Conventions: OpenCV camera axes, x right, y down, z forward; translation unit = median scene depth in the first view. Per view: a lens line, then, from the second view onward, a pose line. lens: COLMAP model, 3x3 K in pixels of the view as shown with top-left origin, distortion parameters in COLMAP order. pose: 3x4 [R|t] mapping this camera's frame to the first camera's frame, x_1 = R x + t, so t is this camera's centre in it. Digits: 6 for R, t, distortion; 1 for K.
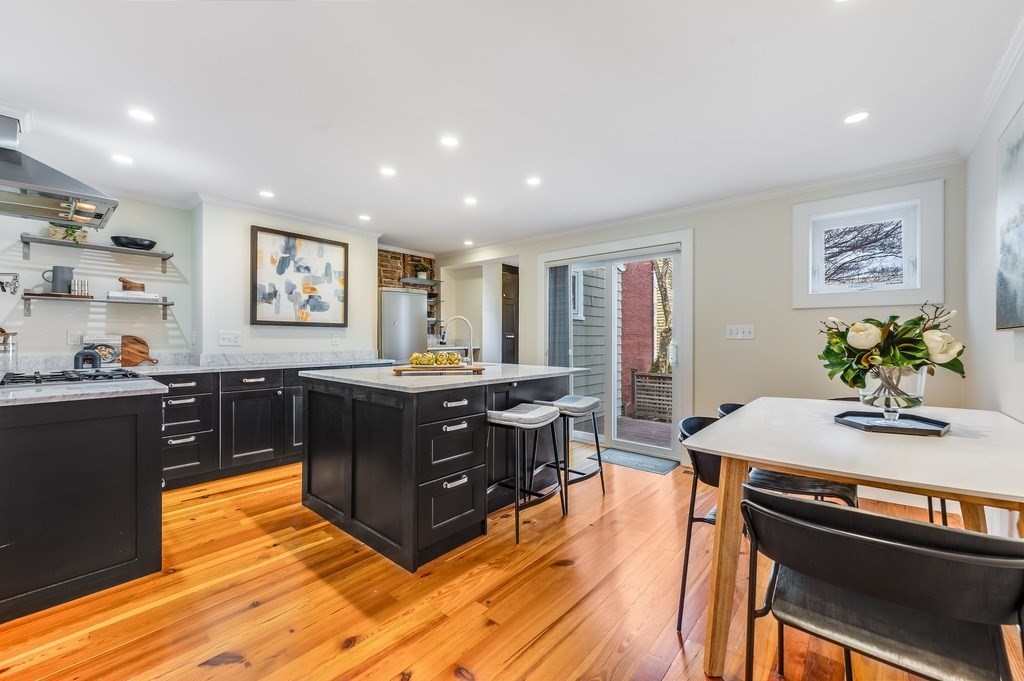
lens RADIAL K [[409.8, 0, 516.6], [0, 409.8, 339.9], [0, 0, 1]] dist [0.002863, 0.000157]
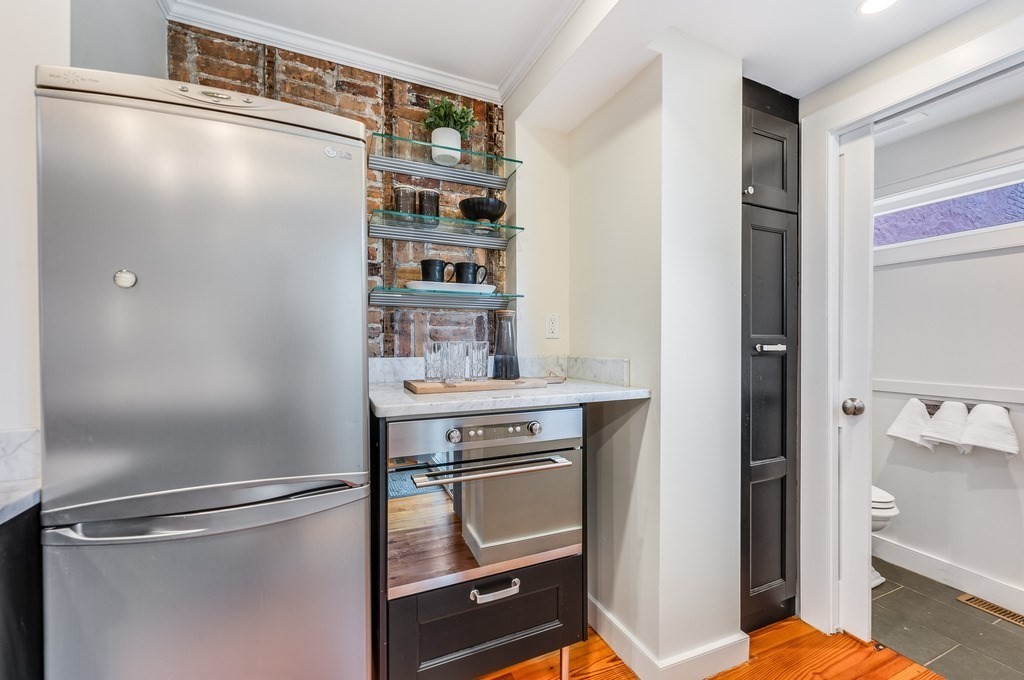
lens RADIAL K [[409.8, 0, 515.2], [0, 409.8, 343.9], [0, 0, 1]] dist [0.002863, 0.000157]
pose [[0.906664, -0.002935, -0.421843, -0.098667], [-0.000281, 0.999971, -0.007561, -0.015381], [0.421853, 0.006974, 0.906637, 1.231377]]
